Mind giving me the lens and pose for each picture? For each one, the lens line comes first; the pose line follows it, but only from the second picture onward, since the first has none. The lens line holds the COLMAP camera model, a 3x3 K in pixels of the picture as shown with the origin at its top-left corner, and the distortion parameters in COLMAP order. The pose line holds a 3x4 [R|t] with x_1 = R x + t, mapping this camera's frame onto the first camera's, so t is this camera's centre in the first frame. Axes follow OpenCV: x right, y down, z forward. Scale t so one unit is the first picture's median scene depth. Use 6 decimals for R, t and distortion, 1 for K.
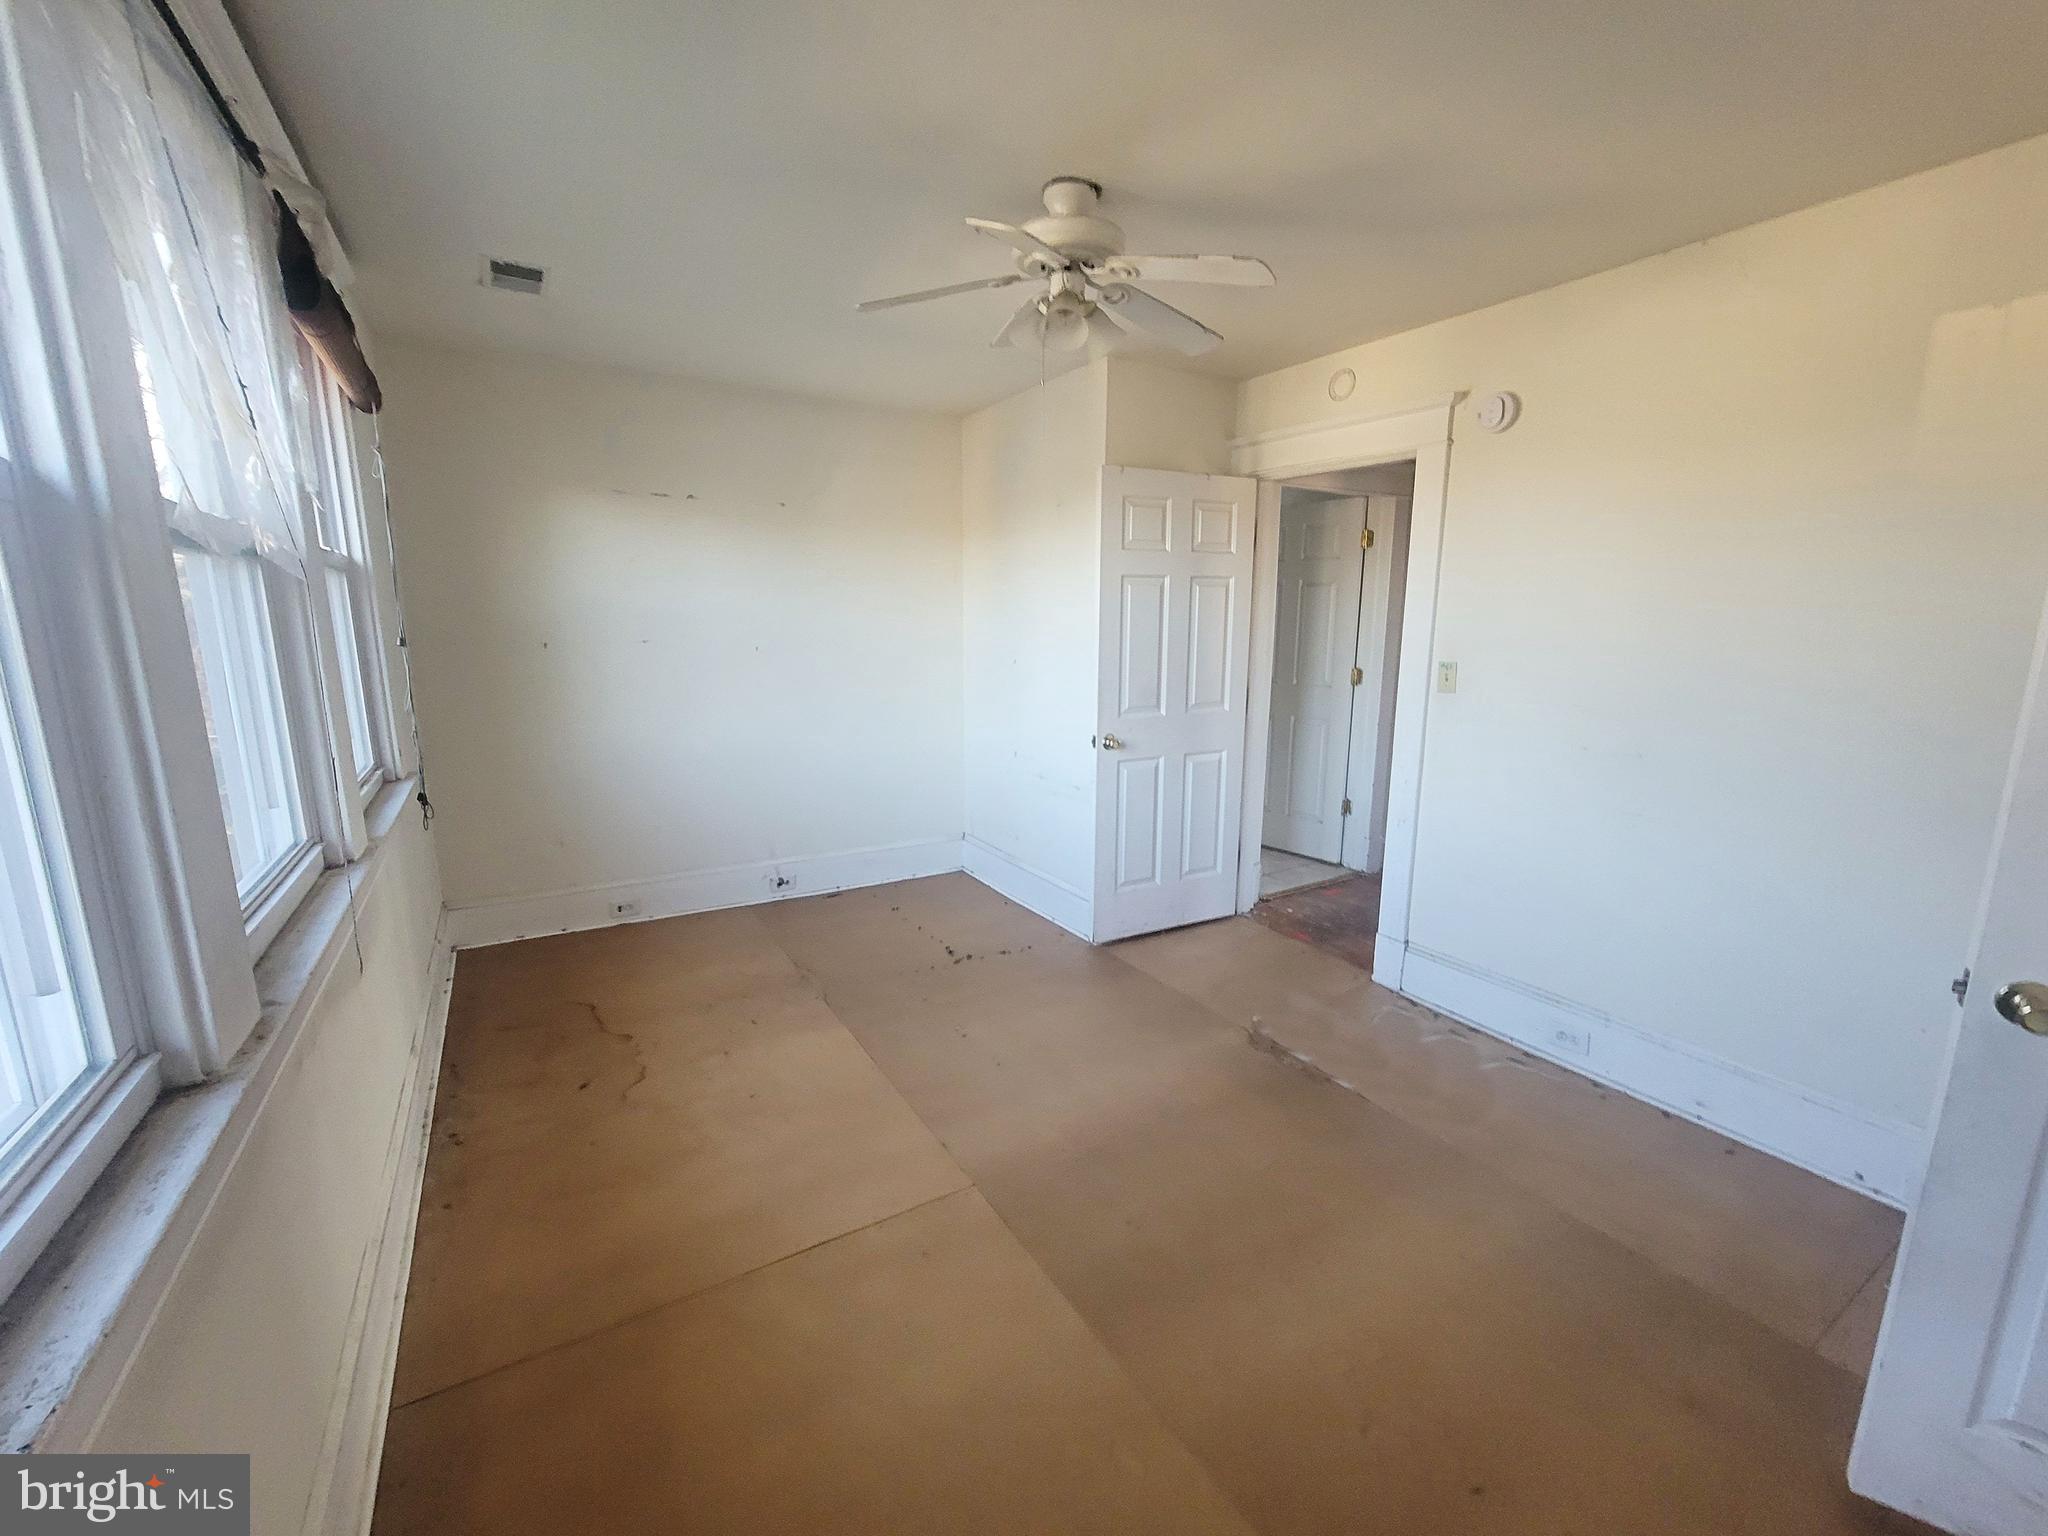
lens RADIAL K [[835.7, 0, 1015.6], [0, 835.7, 774.2], [0, 0, 1]] dist [-0.006594, 0.000974]
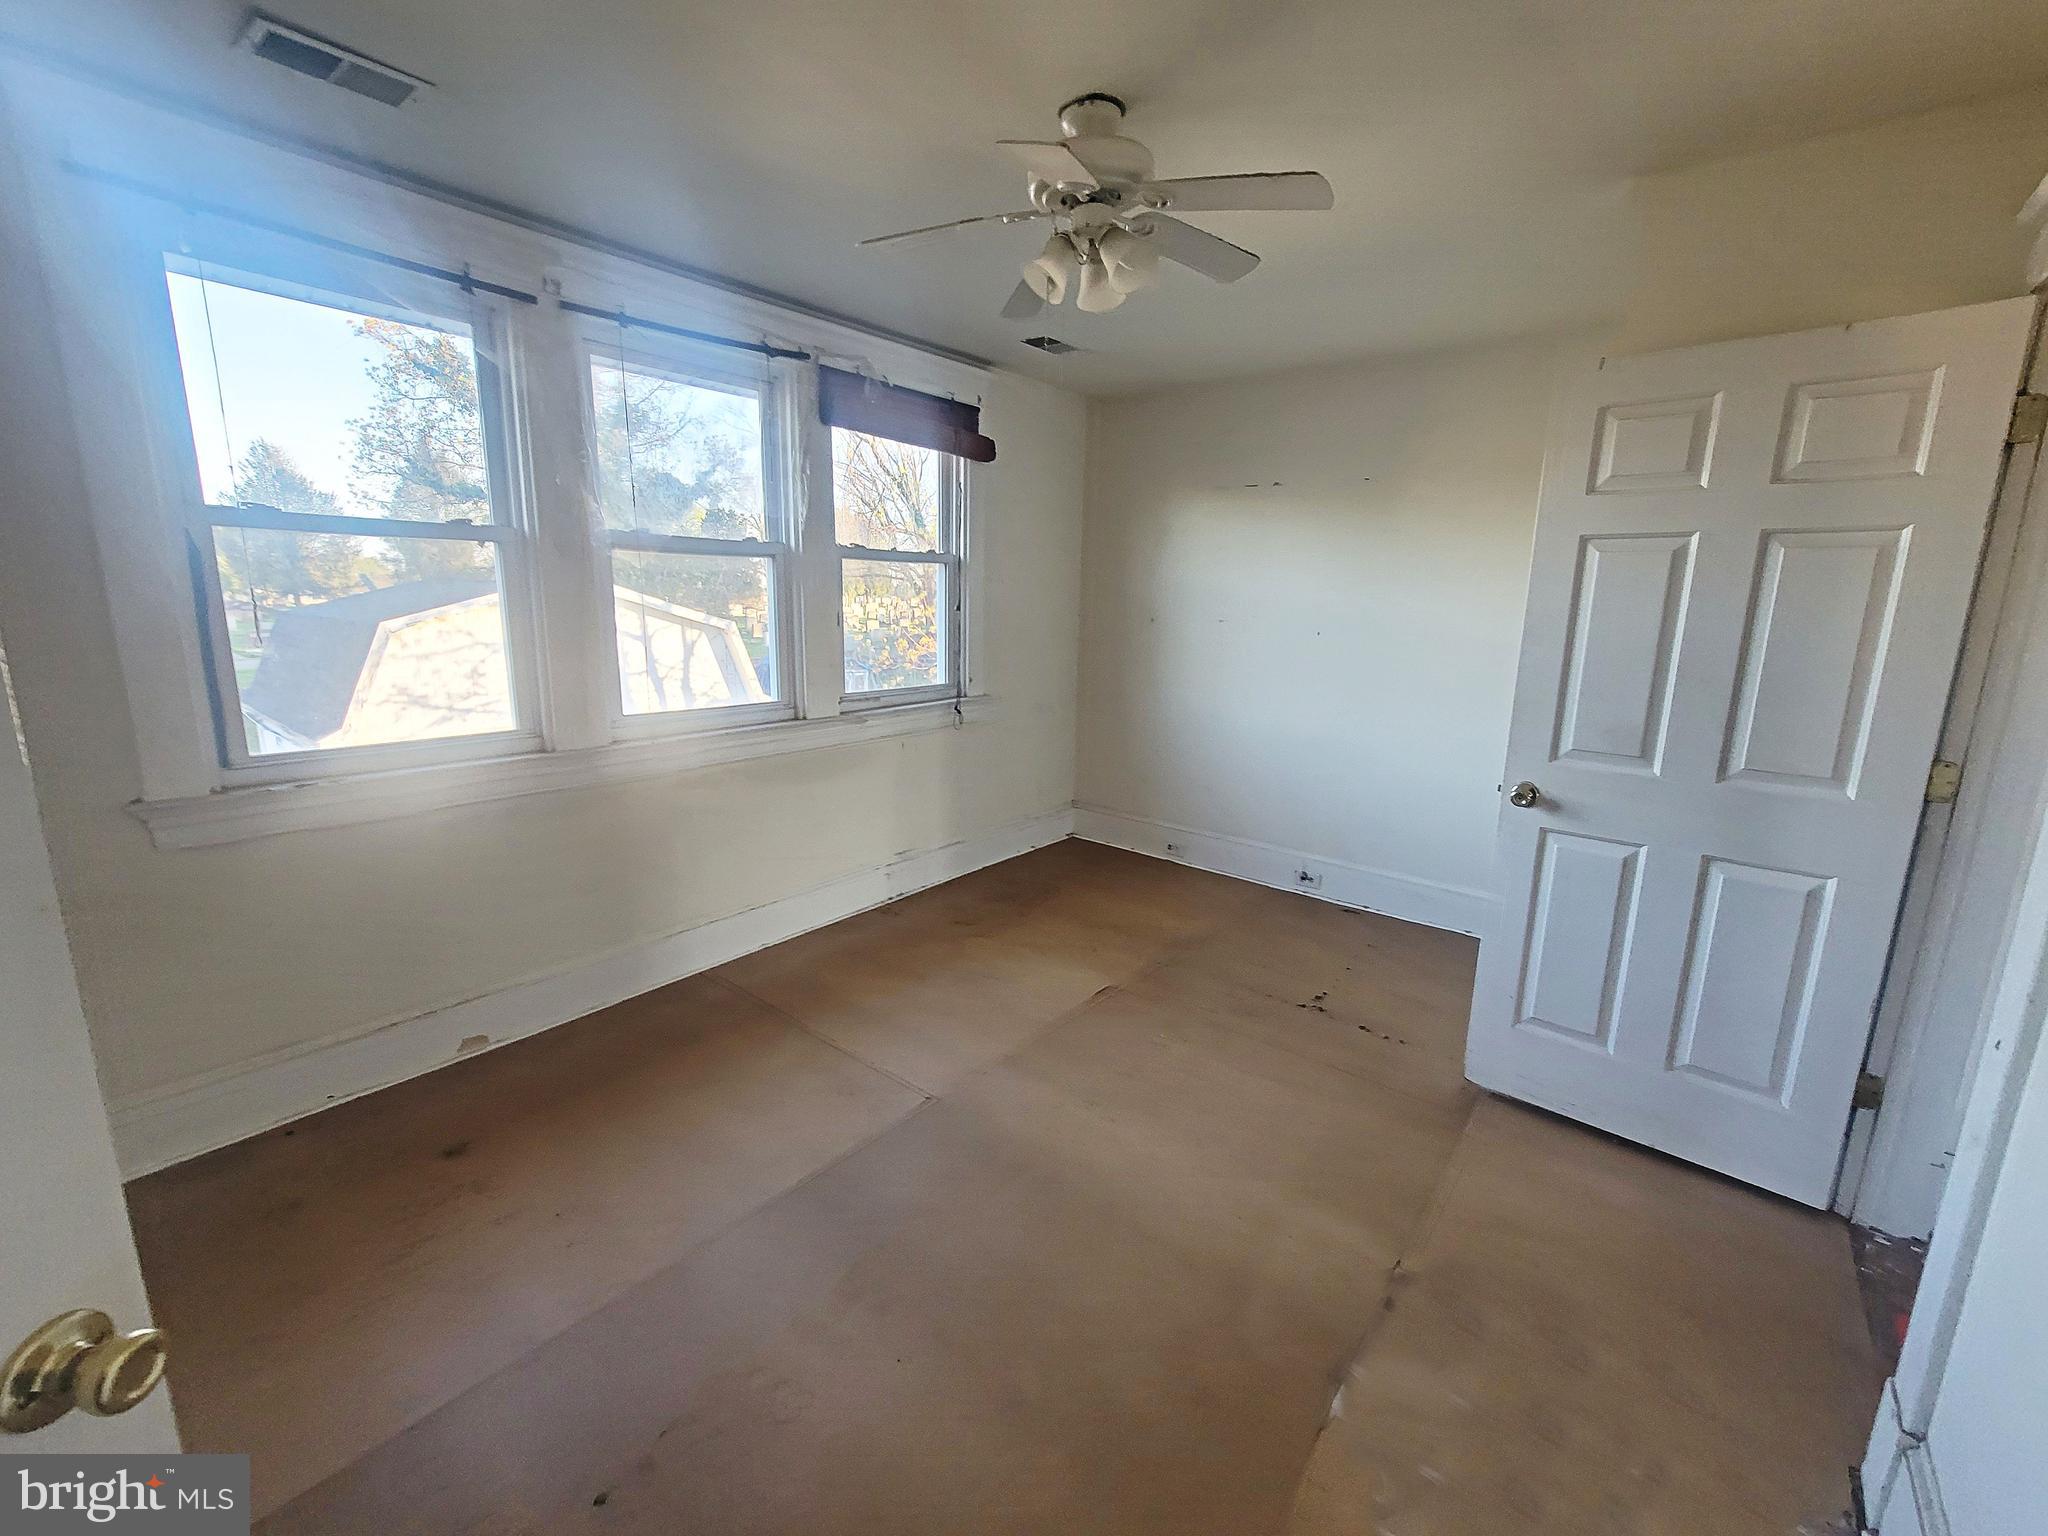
lens RADIAL K [[835.7, 0, 1023.2], [0, 835.7, 776.2], [0, 0, 1]] dist [-0.006594, 0.000974]
pose [[0.347657, 0.203621, -0.915245, 0.555634], [-0.202686, 0.969375, 0.138673, -0.061649], [0.915452, 0.137297, 0.378281, 0.381963]]
